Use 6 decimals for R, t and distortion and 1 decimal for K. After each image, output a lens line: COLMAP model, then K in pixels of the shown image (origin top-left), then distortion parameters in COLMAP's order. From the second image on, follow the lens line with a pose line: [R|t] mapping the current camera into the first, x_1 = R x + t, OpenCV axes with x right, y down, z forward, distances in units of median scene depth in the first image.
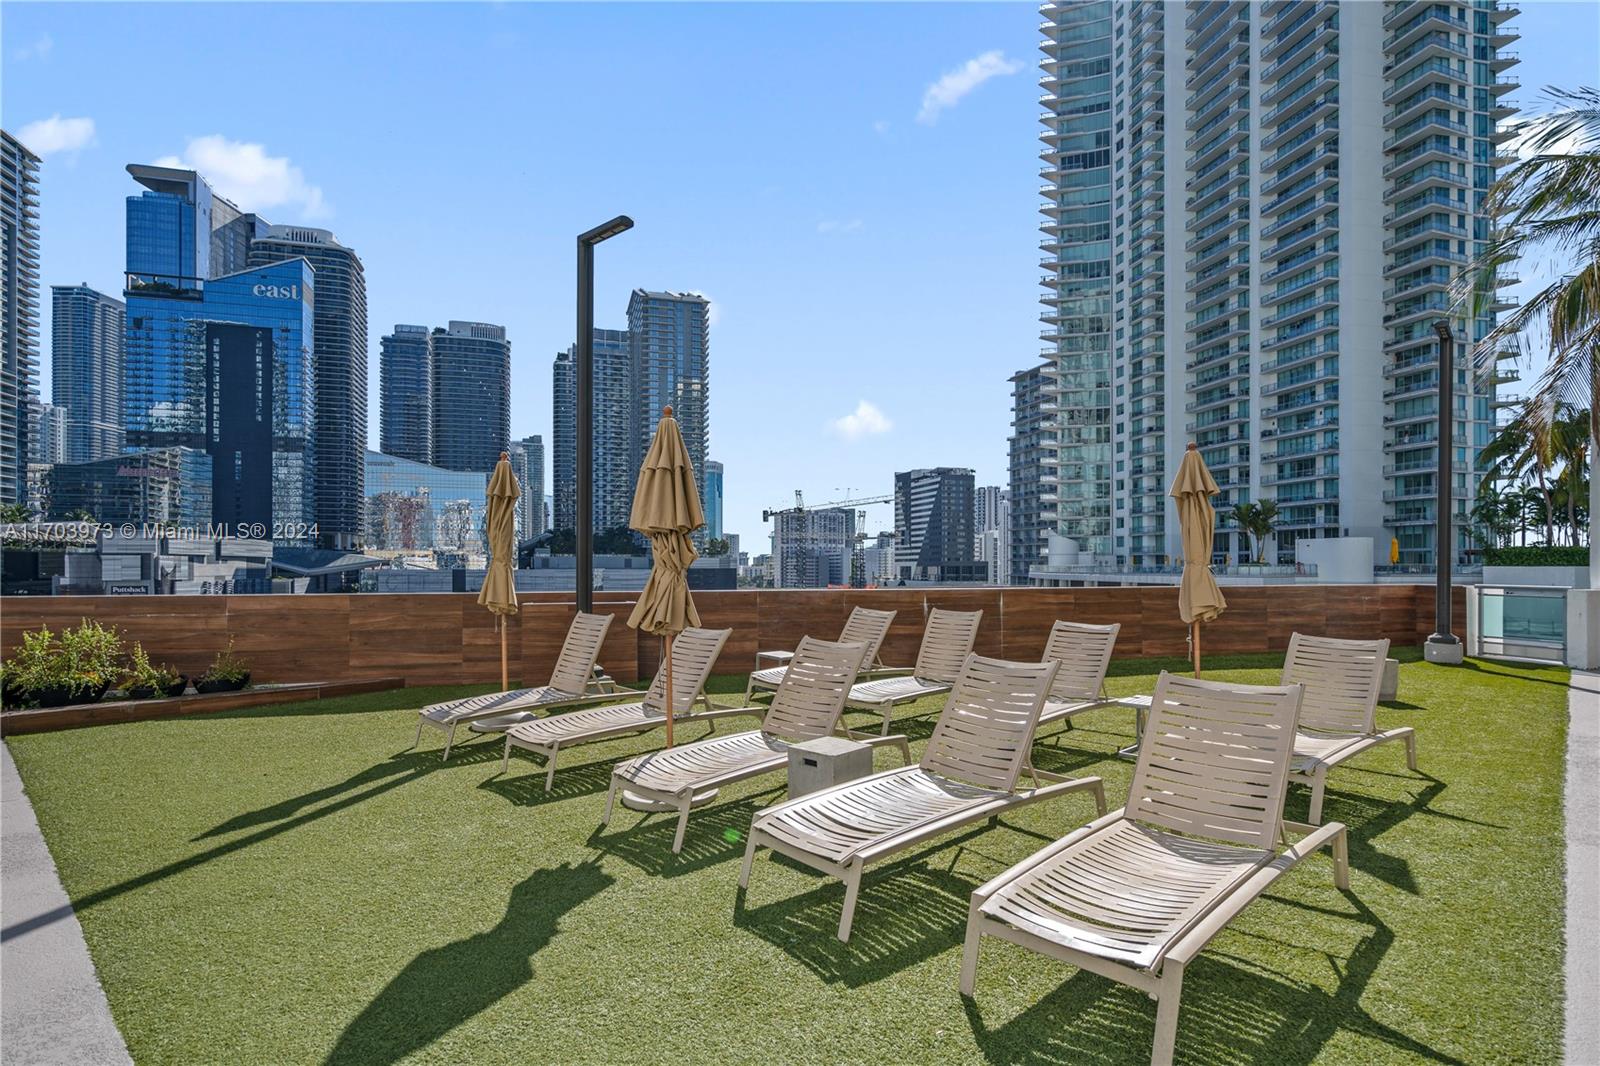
lens RADIAL K [[818.8, 0, 809.8], [0, 818.8, 566.5], [0, 0, 1]] dist [-0.000385, -0.001032]
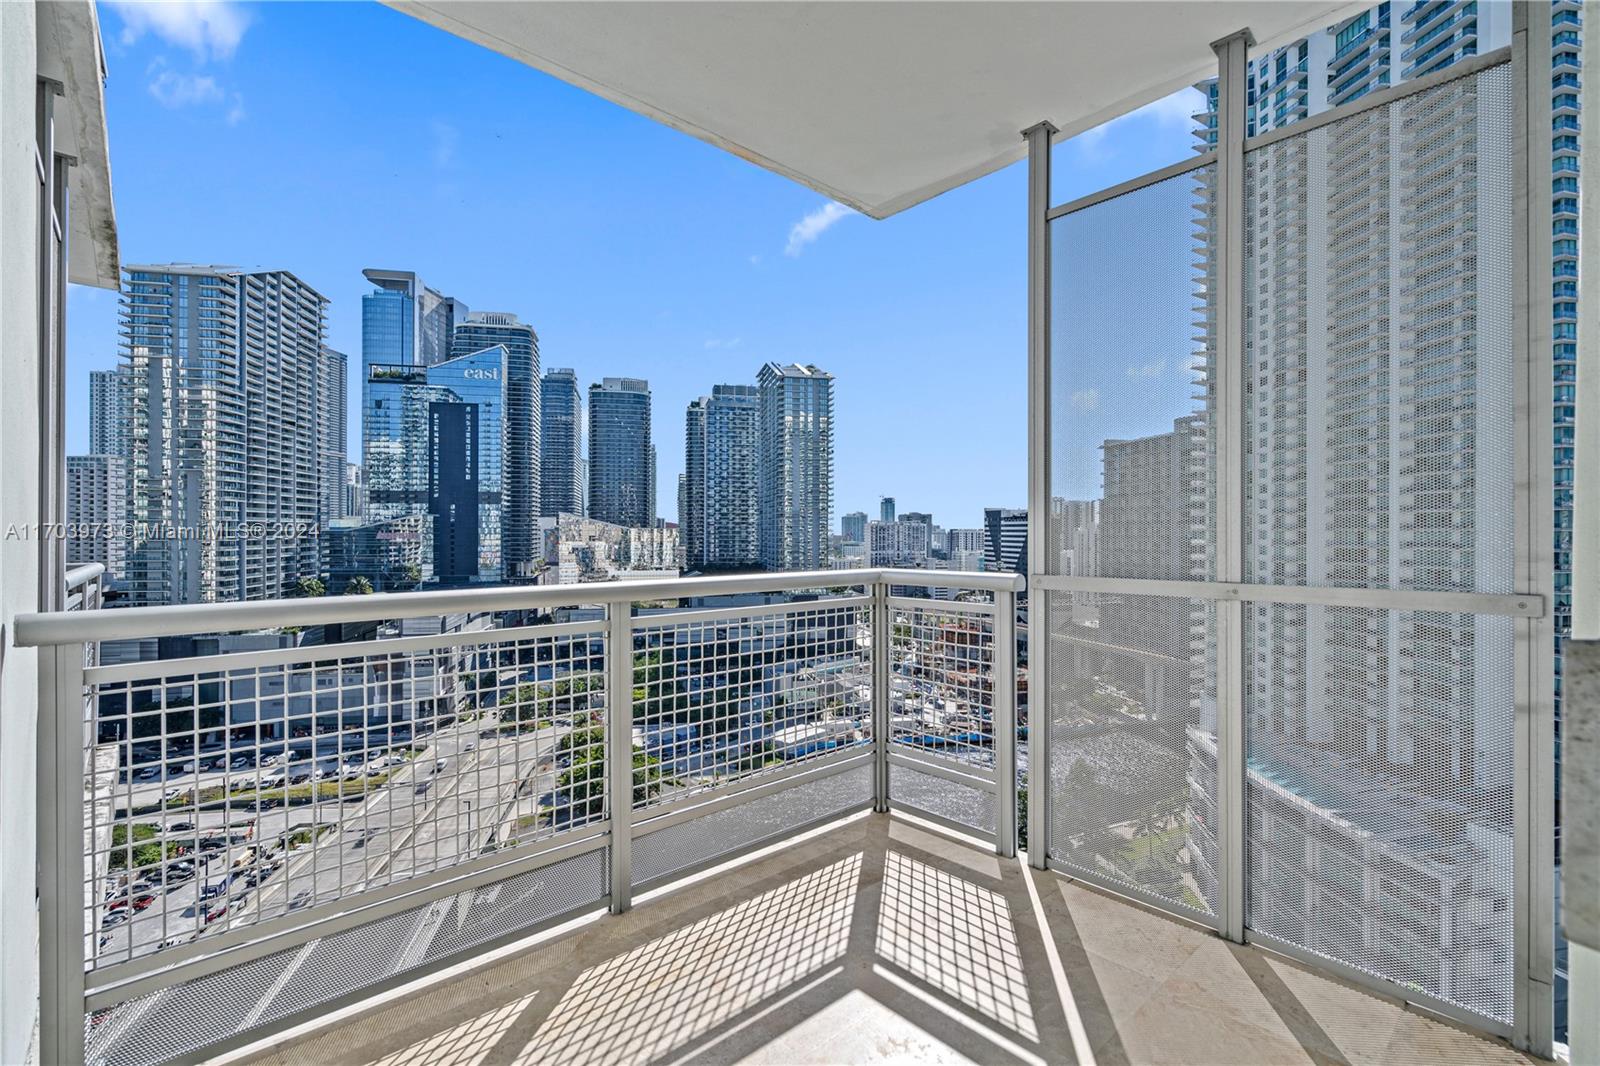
lens RADIAL K [[752.2, 0, 780.2], [0, 752.2, 506.2], [0, 0, 1]] dist [0.008378, -0.000856]
pose [[0.996361, 0.005018, -0.085087, -0.106471], [-0.004721, 0.999982, 0.003695, -0.140111], [0.085104, -0.003280, 0.996367, -0.083381]]
